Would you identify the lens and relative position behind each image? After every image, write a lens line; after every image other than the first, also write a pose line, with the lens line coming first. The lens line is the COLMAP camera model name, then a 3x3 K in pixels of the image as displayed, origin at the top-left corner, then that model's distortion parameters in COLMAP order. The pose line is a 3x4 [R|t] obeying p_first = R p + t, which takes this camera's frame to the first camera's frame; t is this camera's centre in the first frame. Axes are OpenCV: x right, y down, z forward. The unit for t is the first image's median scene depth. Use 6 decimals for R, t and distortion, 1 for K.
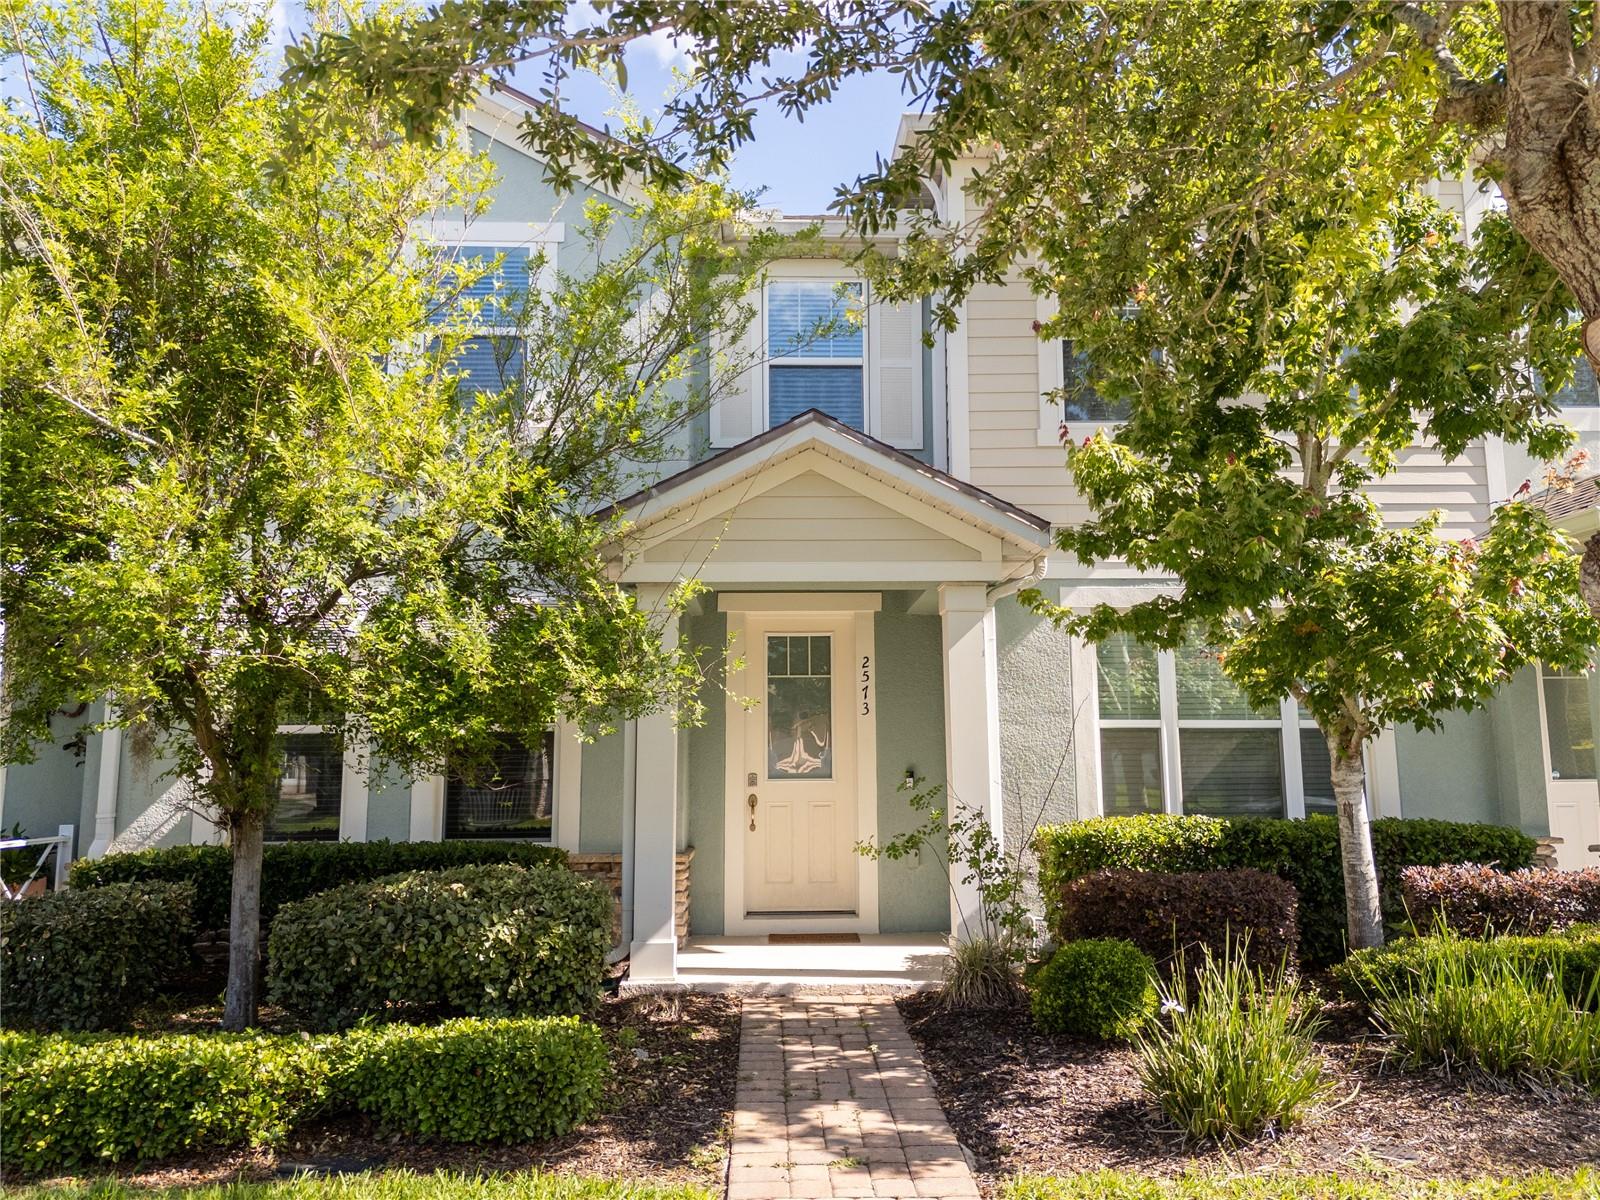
lens RADIAL K [[1164.8, 0, 800.0], [0, 1164.8, 600.0], [0, 0, 1]] dist [0.061079, -0.059323]
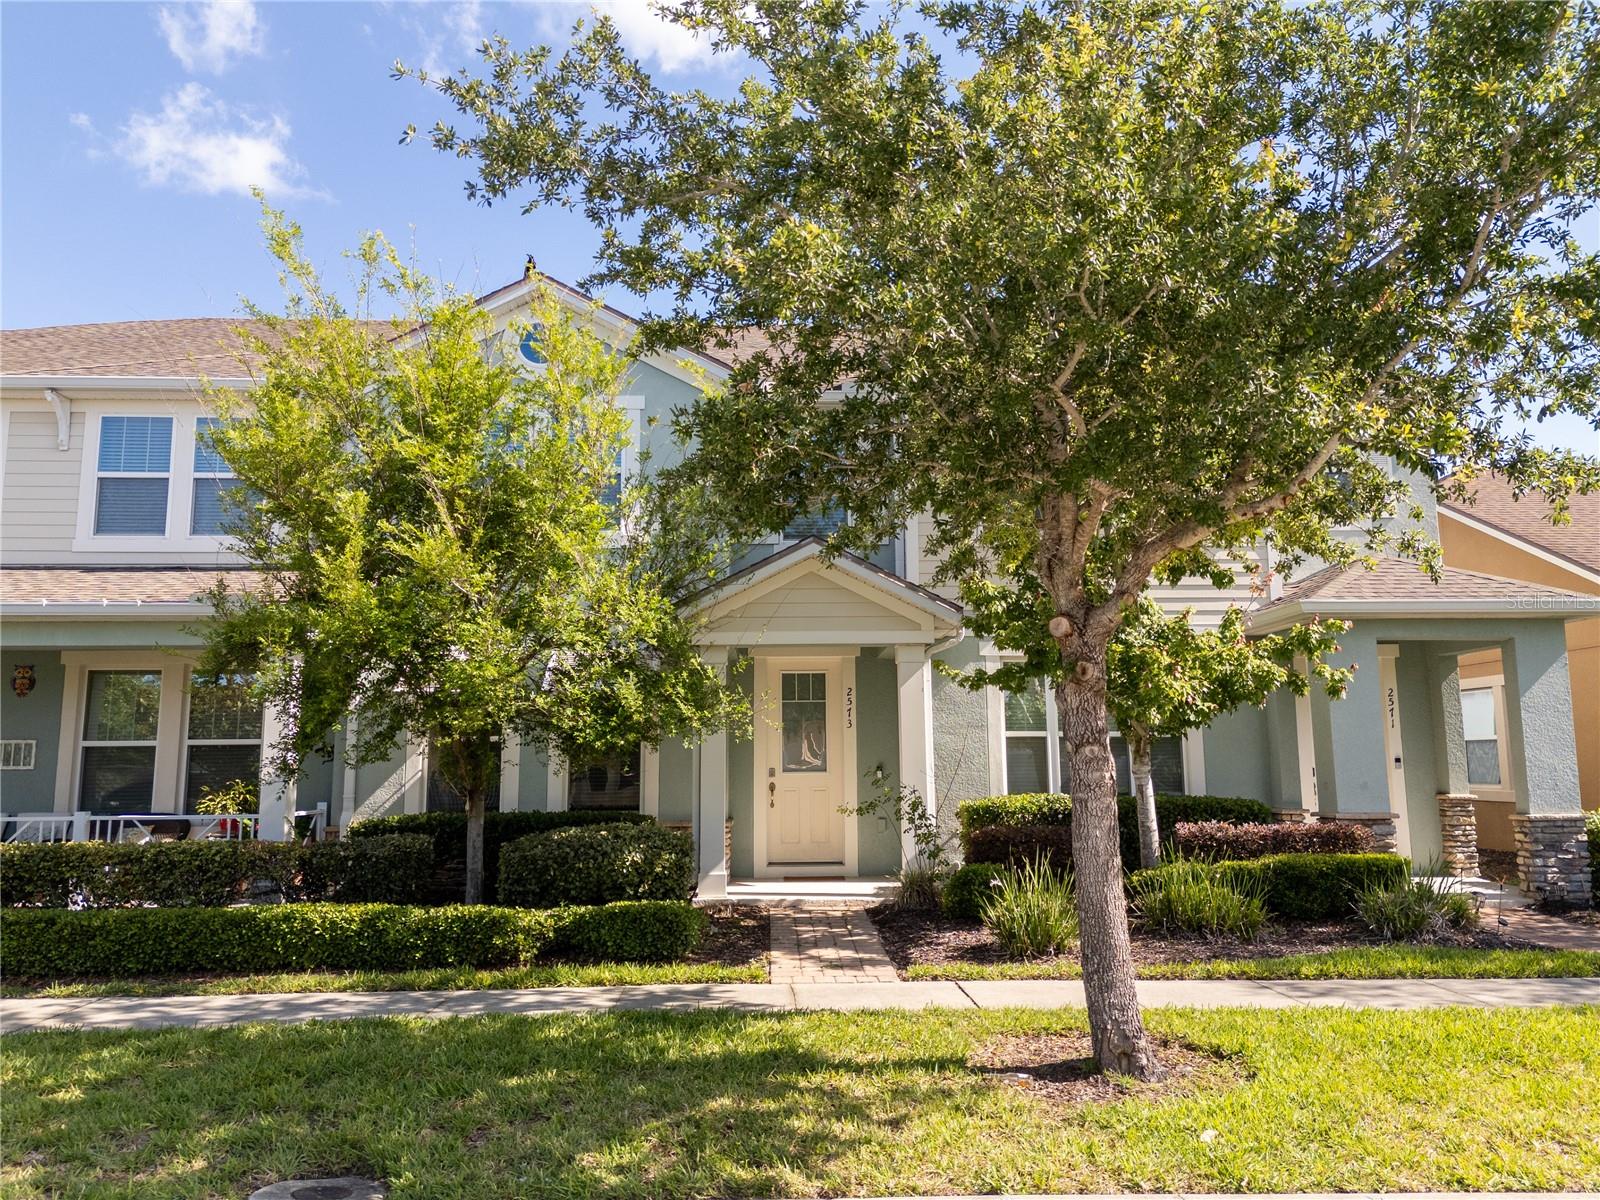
lens RADIAL K [[1164.8, 0, 800.0], [0, 1164.8, 600.0], [0, 0, 1]] dist [0.061079, -0.059323]
pose [[0.999999, -0.001620, -0.000510, -0.005817], [0.001620, 0.999998, -0.000996, -0.075153], [0.000511, 0.000995, 0.999999, -0.573461]]
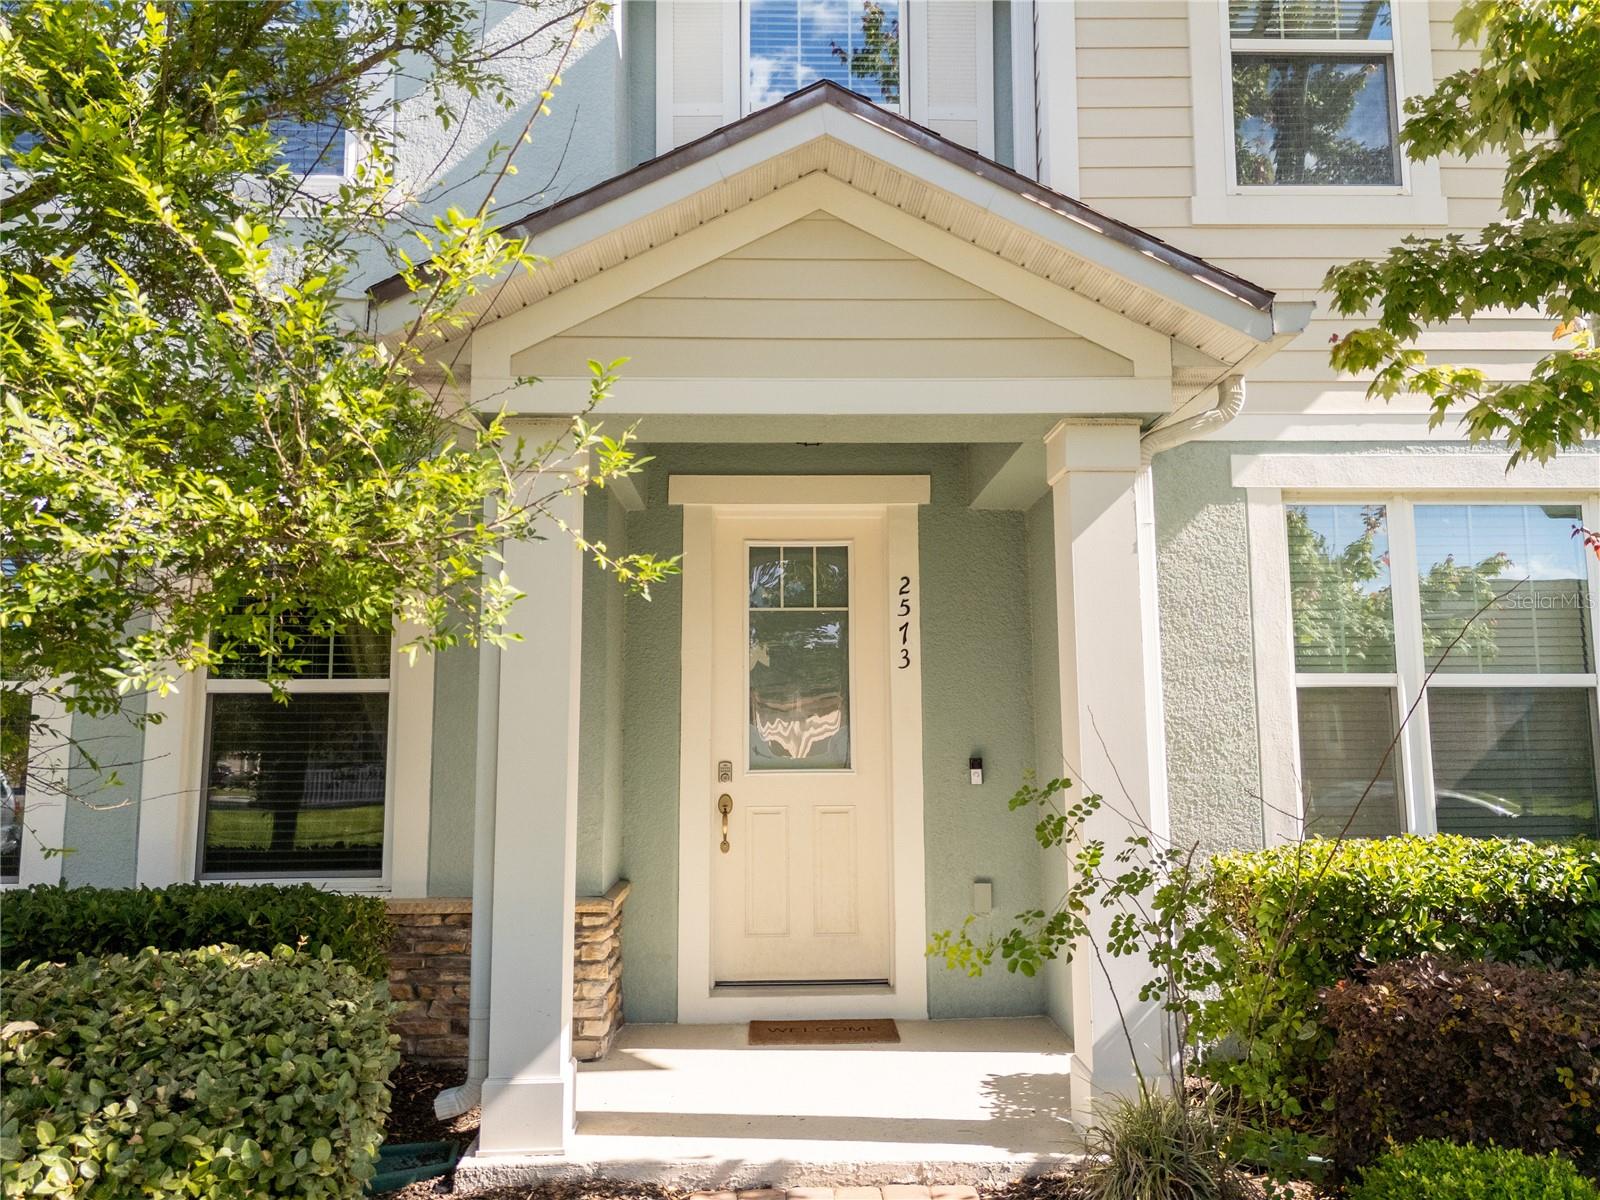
lens RADIAL K [[1164.8, 0, 800.0], [0, 1164.8, 600.0], [0, 0, 1]] dist [0.061079, -0.059323]
pose [[1.000000, 0.000029, 0.000269, -0.000508], [-0.000034, 0.999842, 0.017765, 0.062793], [-0.000268, -0.017765, 0.999842, 0.462391]]
